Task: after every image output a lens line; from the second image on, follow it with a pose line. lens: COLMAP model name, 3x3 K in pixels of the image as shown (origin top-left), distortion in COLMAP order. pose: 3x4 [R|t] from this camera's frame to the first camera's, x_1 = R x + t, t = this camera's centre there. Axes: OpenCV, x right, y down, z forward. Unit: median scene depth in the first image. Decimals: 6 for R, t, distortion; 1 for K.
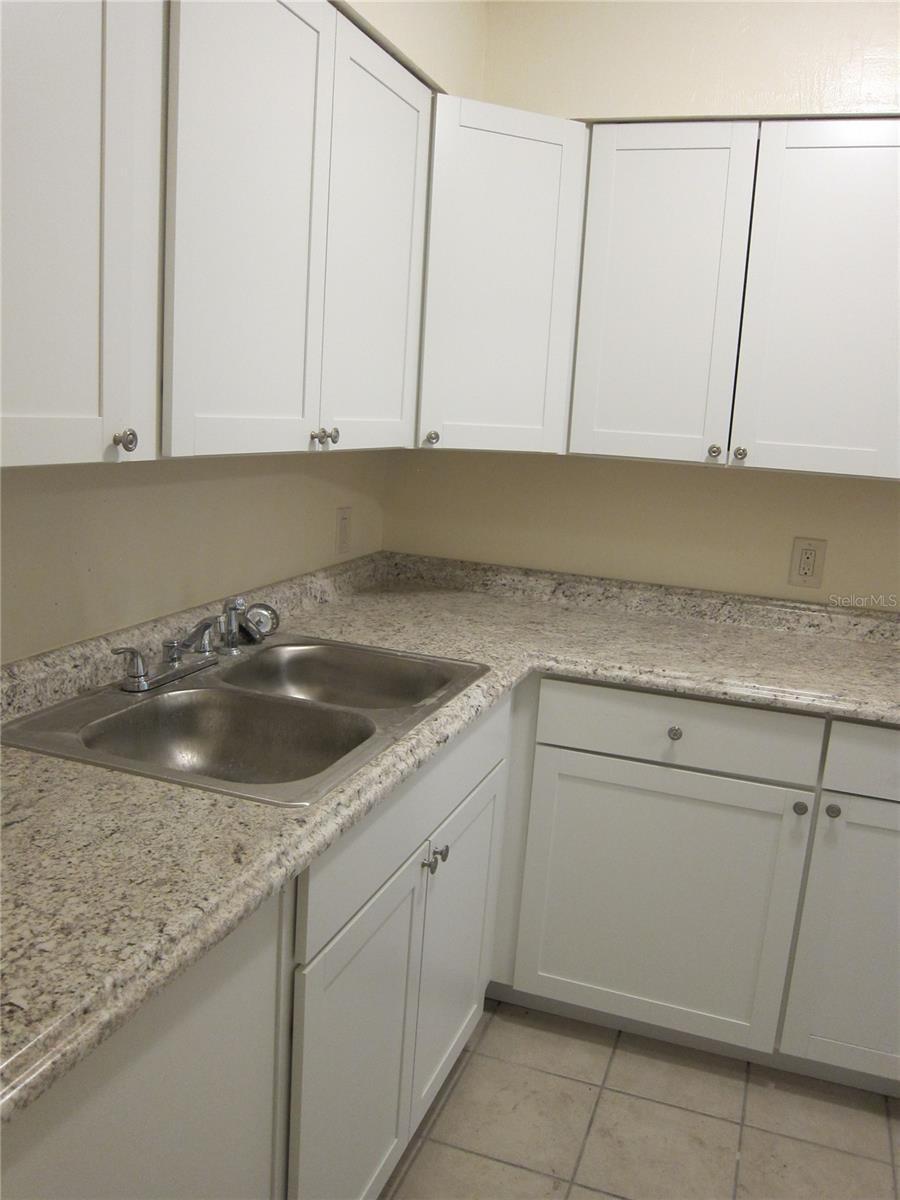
lens RADIAL K [[996.2, 0, 451.6], [0, 996.2, 602.1], [0, 0, 1]] dist [-0.059669, 0.015304]
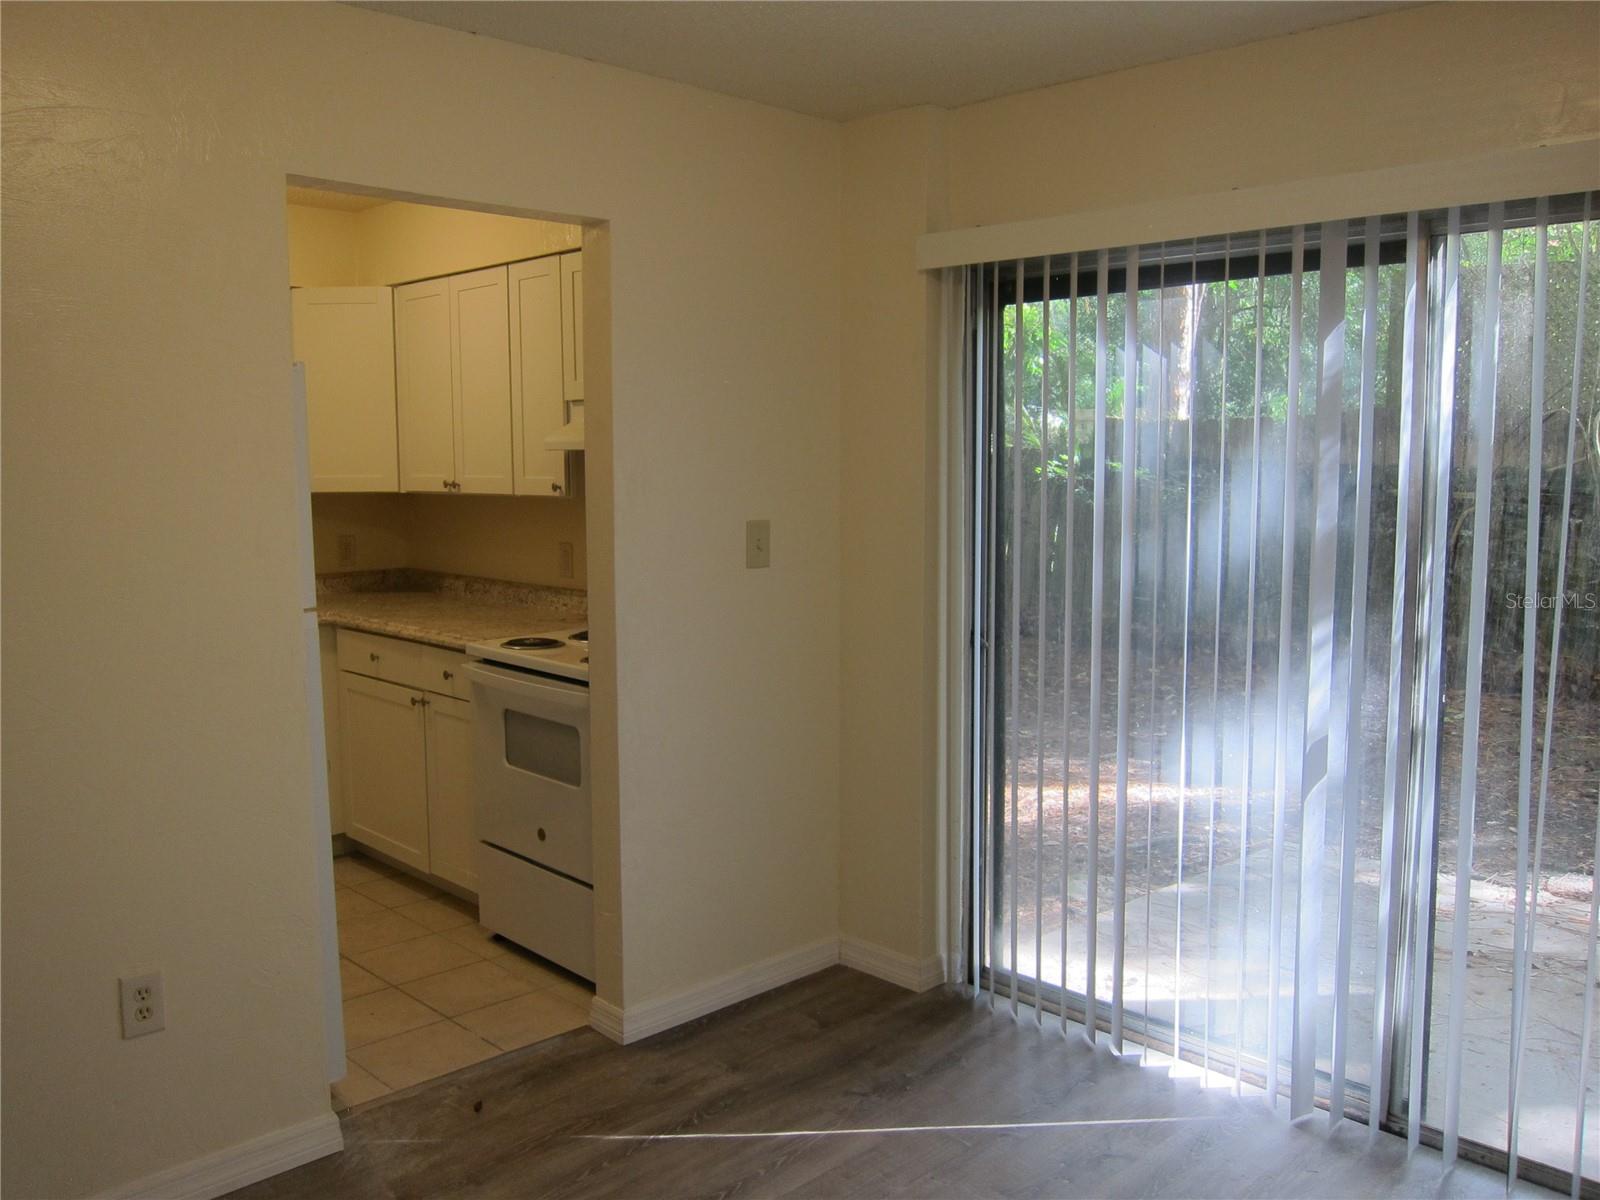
lens RADIAL K [[1328.2, 0, 797.5], [0, 1328.2, 601.6], [0, 0, 1]] dist [-0.059669, 0.015304]
pose [[0.894399, -0.015955, -0.446986, 1.463156], [-0.029048, 0.995182, -0.093647, 0.180397], [0.446326, 0.096741, 0.889626, -0.494701]]
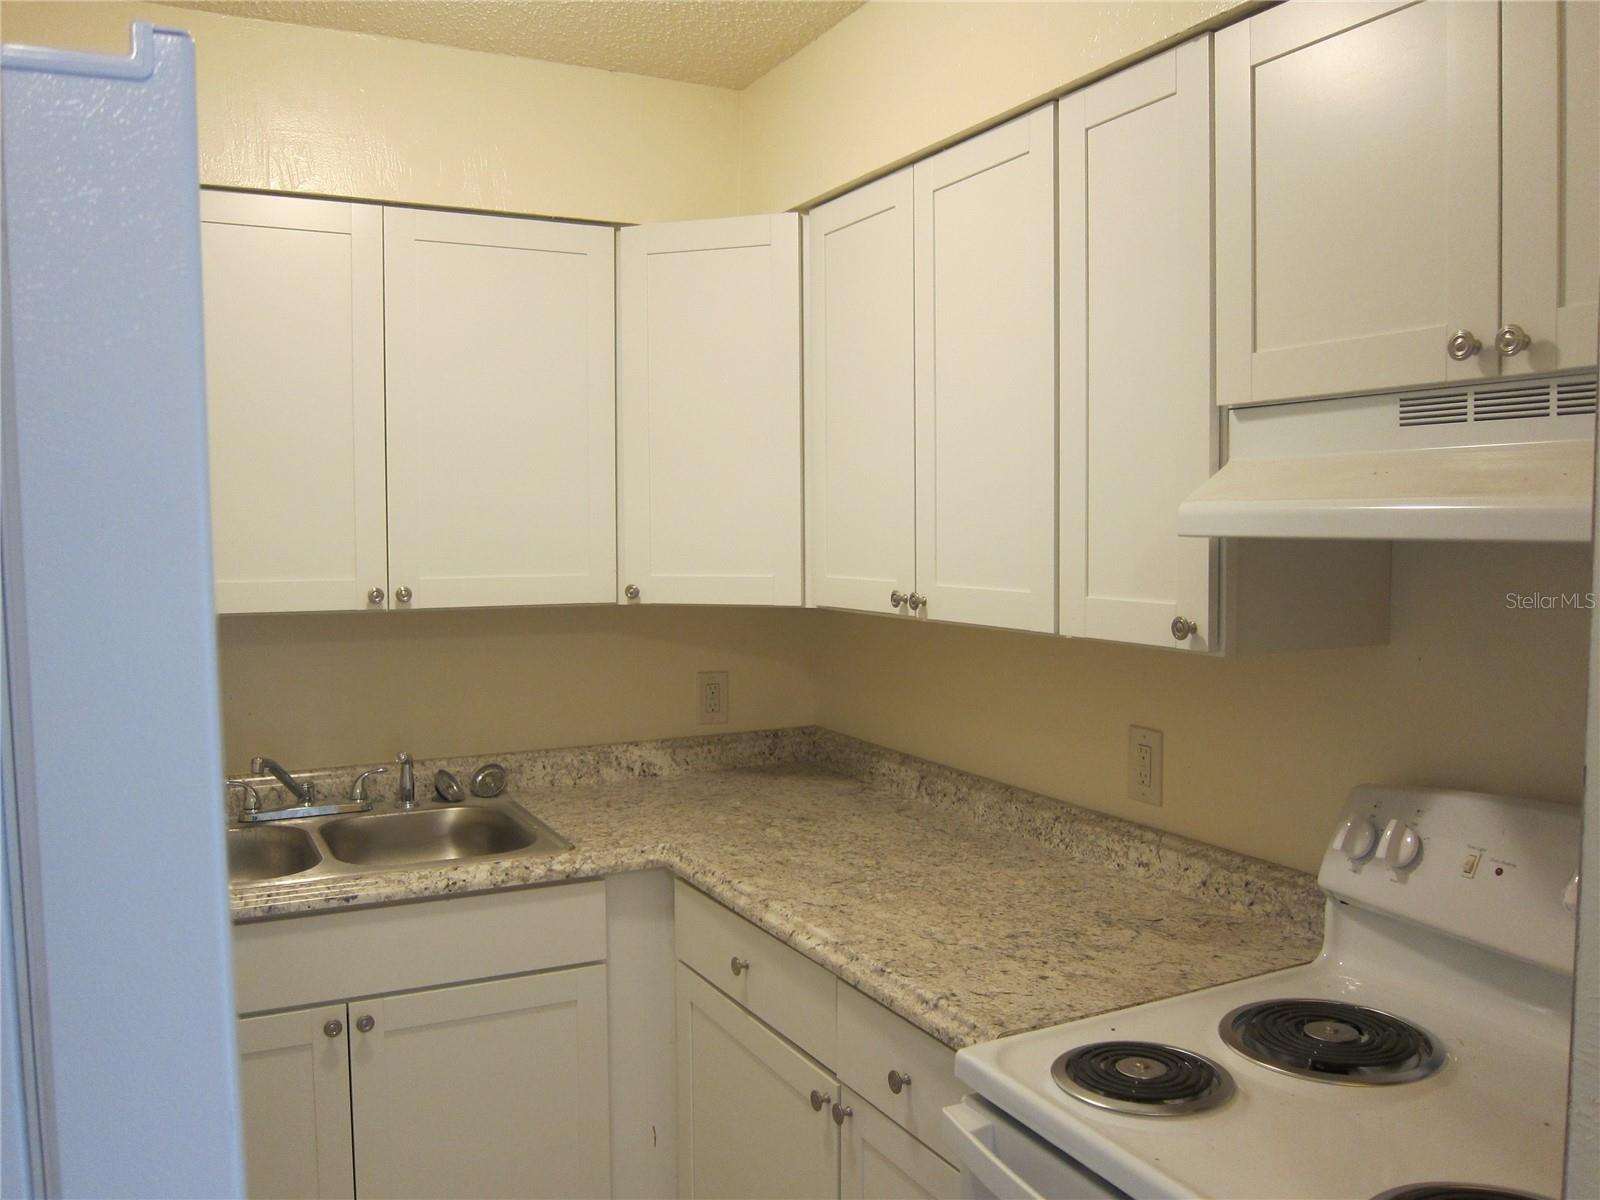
lens RADIAL K [[1328.2, 0, 797.5], [0, 1328.2, 601.6], [0, 0, 1]] dist [-0.059669, 0.015304]
pose [[0.720392, -0.022892, -0.693189, 0.786073], [-0.086303, 0.988729, -0.122342, -0.019979], [0.688176, 0.147959, 0.710297, 0.219034]]
